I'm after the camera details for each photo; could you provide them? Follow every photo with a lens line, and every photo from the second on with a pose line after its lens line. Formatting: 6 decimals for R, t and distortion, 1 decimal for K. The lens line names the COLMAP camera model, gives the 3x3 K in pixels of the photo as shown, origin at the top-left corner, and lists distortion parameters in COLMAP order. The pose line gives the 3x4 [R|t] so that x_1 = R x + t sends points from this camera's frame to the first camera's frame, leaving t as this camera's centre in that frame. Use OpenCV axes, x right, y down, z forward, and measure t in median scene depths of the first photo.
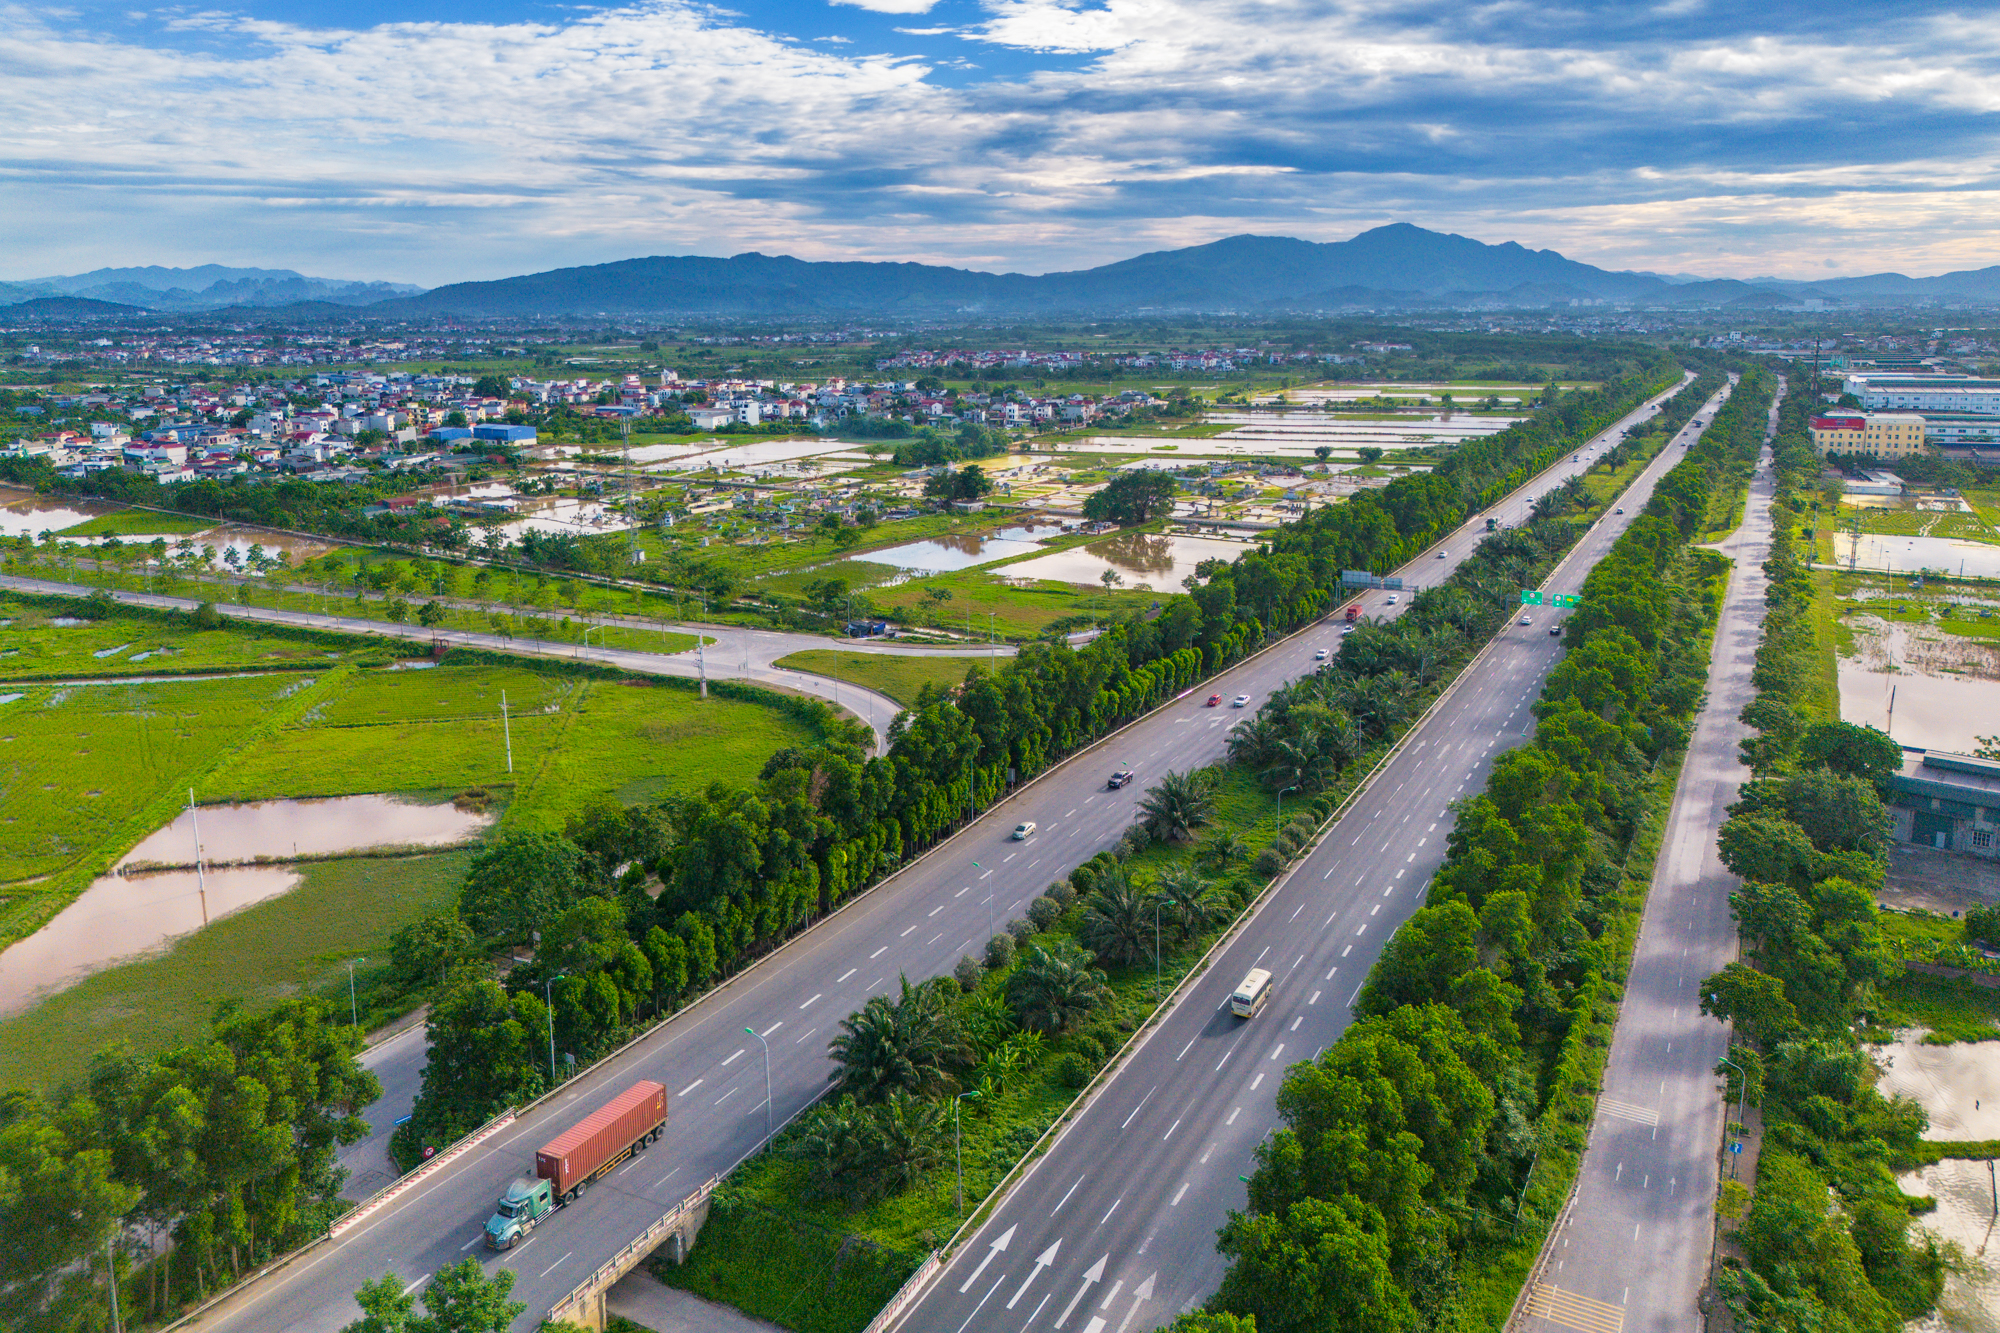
lens RADIAL K [[1593.2, 0, 1000.0], [0, 1593.2, 666.5], [0, 0, 1]] dist [0.111338, -0.160090]
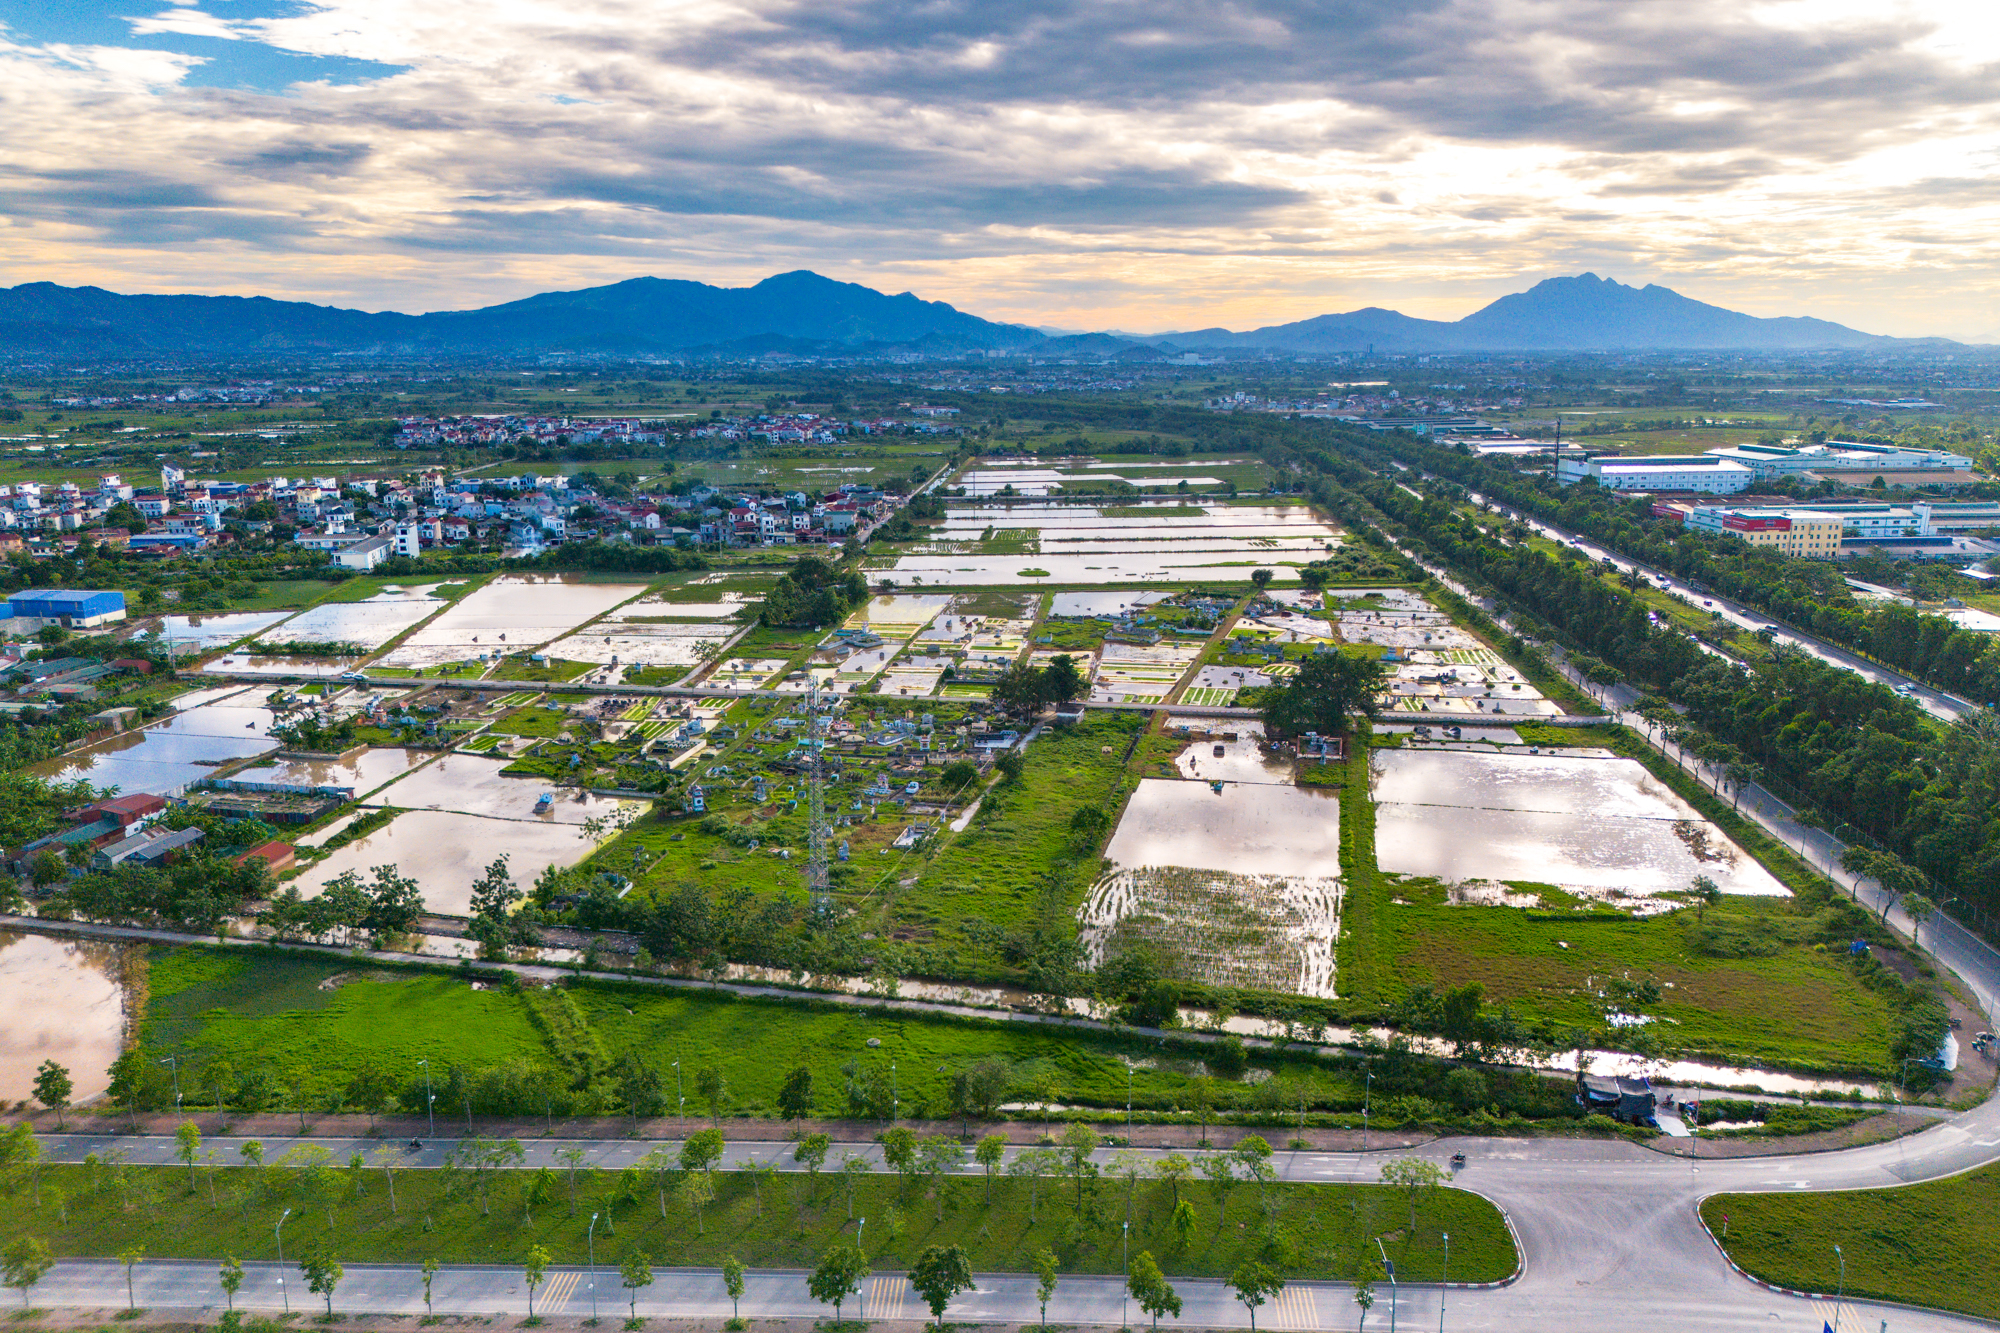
lens RADIAL K [[1593.2, 0, 1000.0], [0, 1593.2, 666.5], [0, 0, 1]] dist [0.111338, -0.160090]
pose [[0.900907, -0.080412, 0.426498, -0.074288], [0.088748, 0.996054, 0.000332, -0.026788], [-0.424842, 0.037552, 0.904488, 0.084318]]
